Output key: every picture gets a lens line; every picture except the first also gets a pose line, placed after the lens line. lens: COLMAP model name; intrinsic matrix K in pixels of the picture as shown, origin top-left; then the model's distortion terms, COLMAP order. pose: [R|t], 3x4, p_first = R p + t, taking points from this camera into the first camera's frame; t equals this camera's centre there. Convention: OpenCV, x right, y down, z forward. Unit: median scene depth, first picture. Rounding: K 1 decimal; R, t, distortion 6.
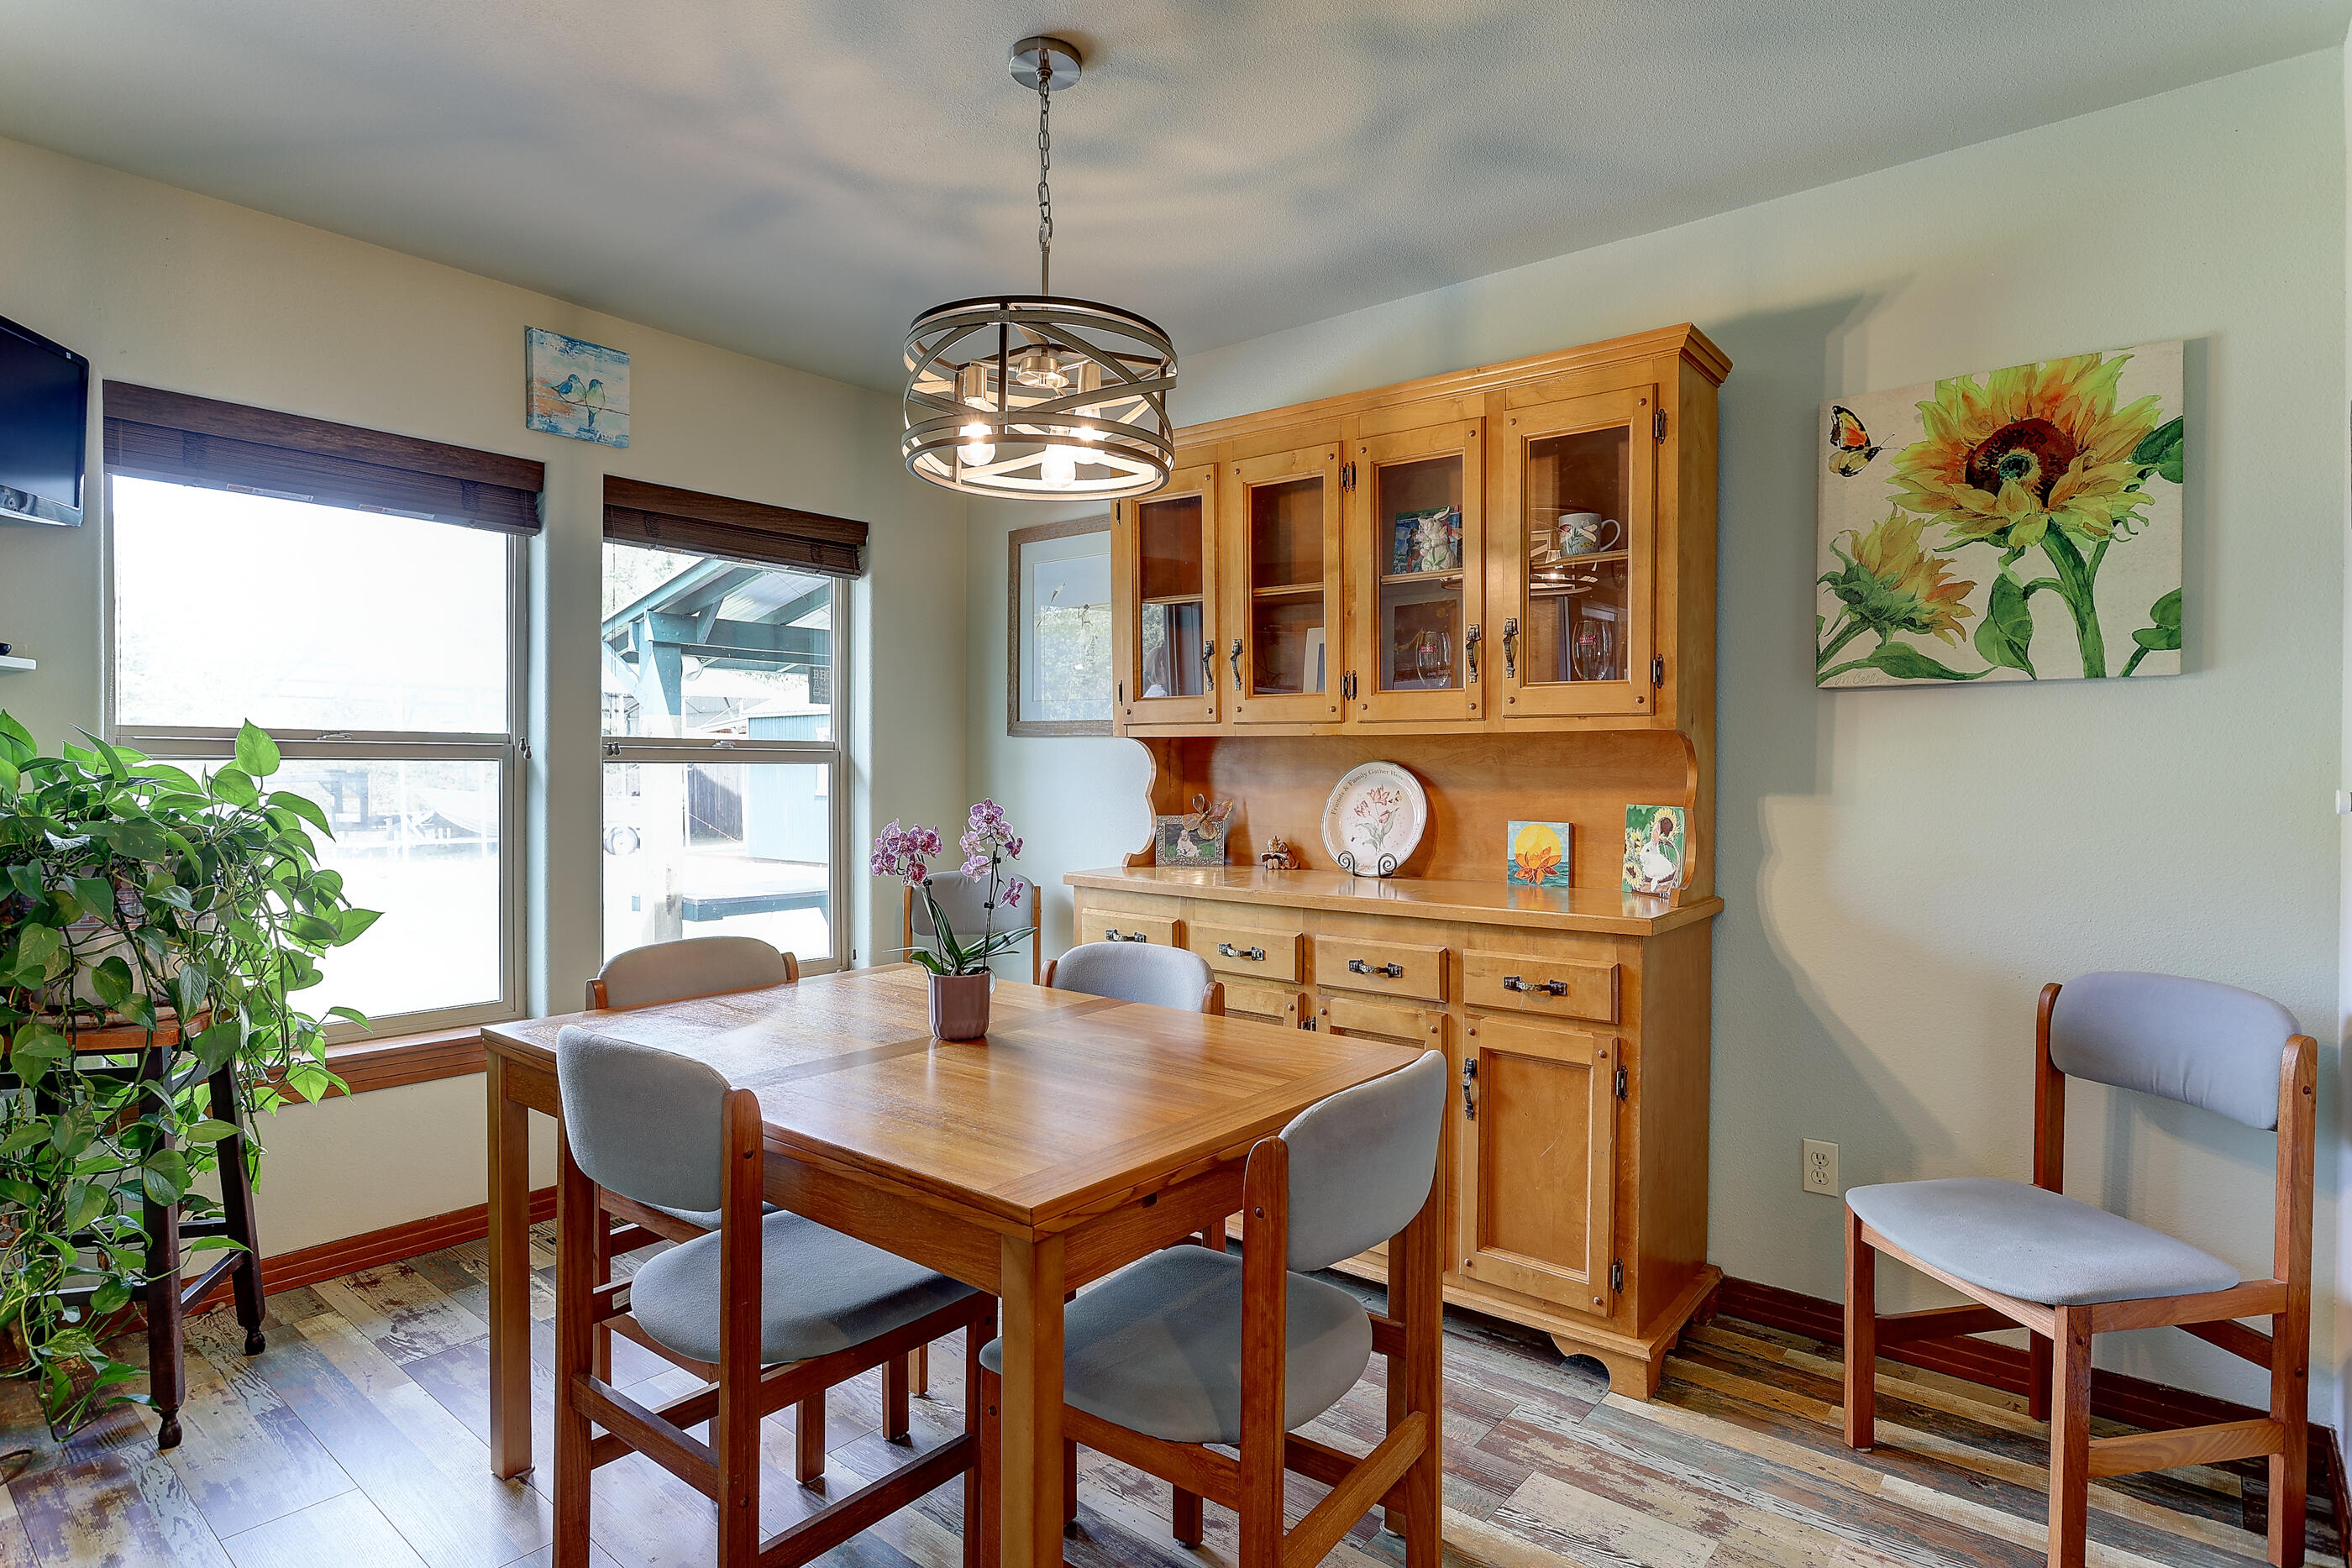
lens RADIAL K [[1287.0, 0, 1181.3], [0, 1287.0, 775.0], [0, 0, 1]] dist [0.000170, 0.000082]
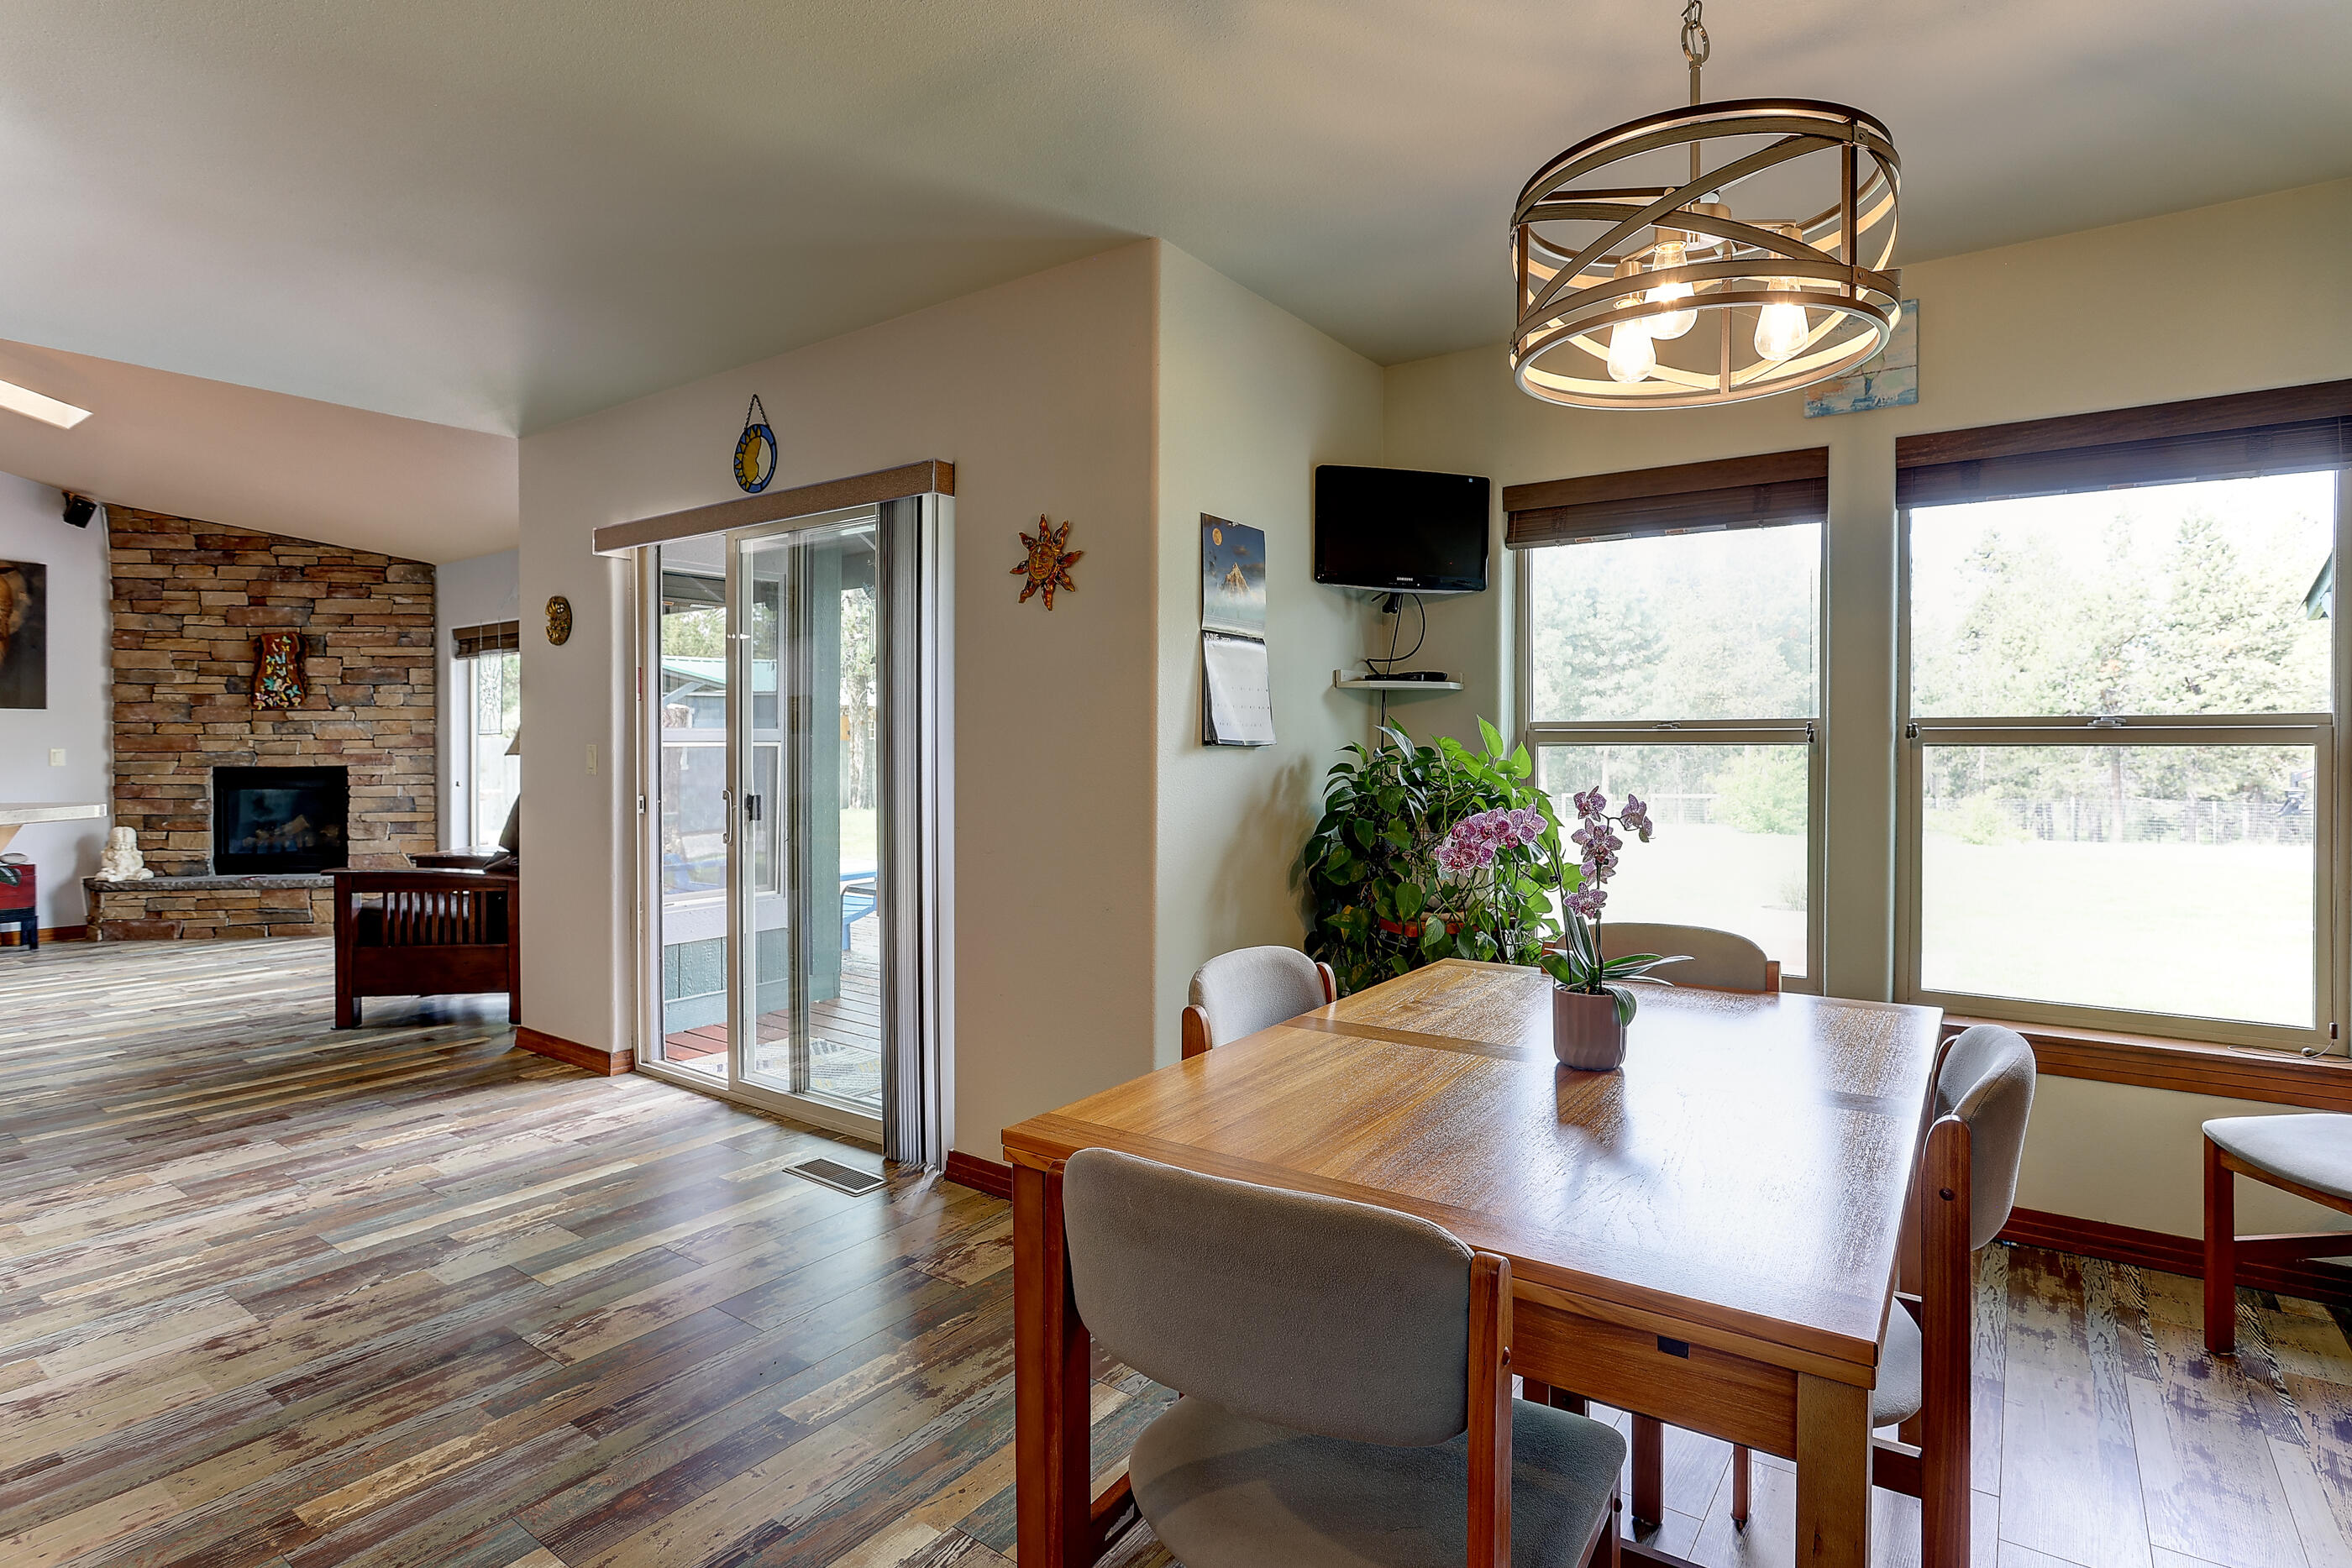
lens RADIAL K [[1158.0, 0, 1172.5], [0, 1158.0, 761.9], [0, 0, 1]] dist [-0.014844, 0.002781]
pose [[0.080906, 0.004812, -0.996710, 0.356902], [-0.002408, 0.999986, 0.004632, -0.000659], [0.996719, 0.002026, 0.080916, 0.422113]]
